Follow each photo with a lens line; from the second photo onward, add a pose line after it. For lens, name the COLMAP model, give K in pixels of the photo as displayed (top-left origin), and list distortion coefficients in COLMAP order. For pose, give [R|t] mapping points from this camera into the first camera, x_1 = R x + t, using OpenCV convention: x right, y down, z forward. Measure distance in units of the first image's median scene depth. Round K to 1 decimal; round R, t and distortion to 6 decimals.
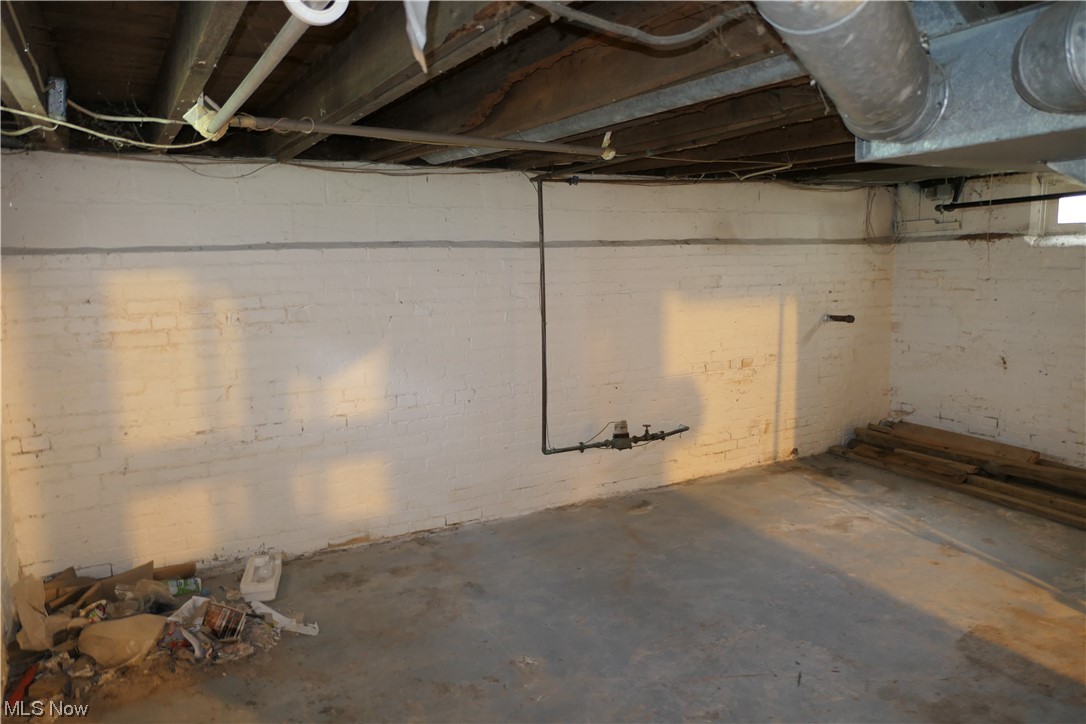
lens RADIAL K [[751.4, 0, 543.0], [0, 751.4, 362.0], [0, 0, 1]] dist [-0.030872, 0.009743]
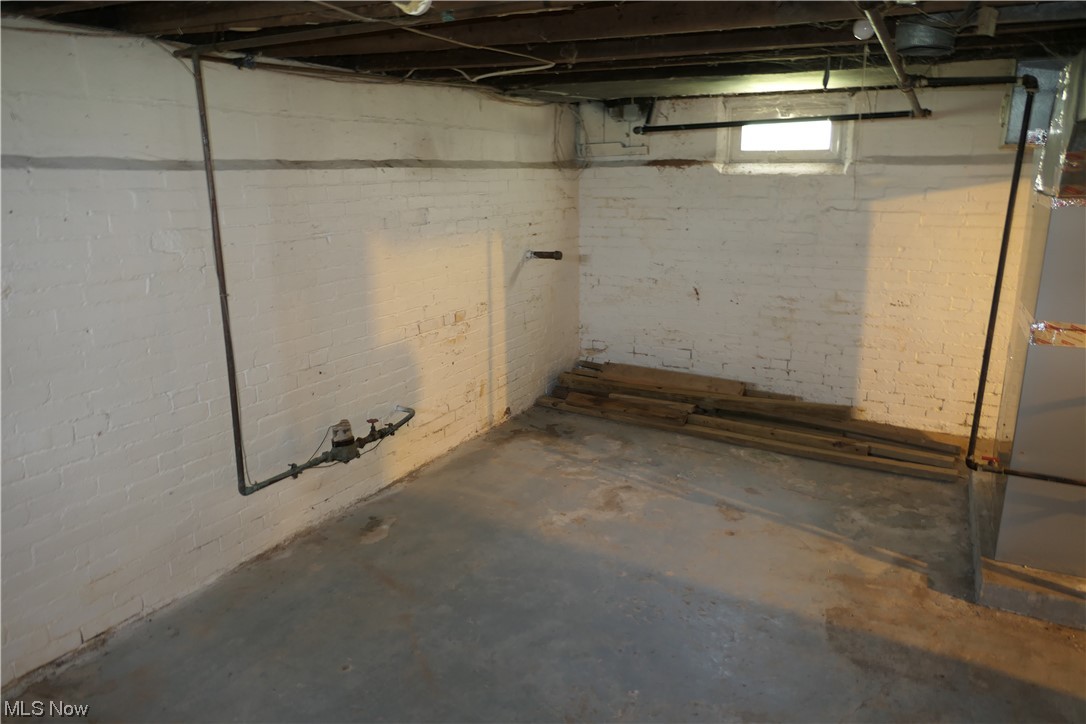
lens RADIAL K [[751.4, 0, 543.0], [0, 751.4, 362.0], [0, 0, 1]] dist [-0.030872, 0.009743]
pose [[0.845973, -0.117396, 0.520142, -0.084918], [0.062691, 0.990596, 0.121616, -0.045117], [-0.529527, -0.070276, 0.845377, 0.272225]]
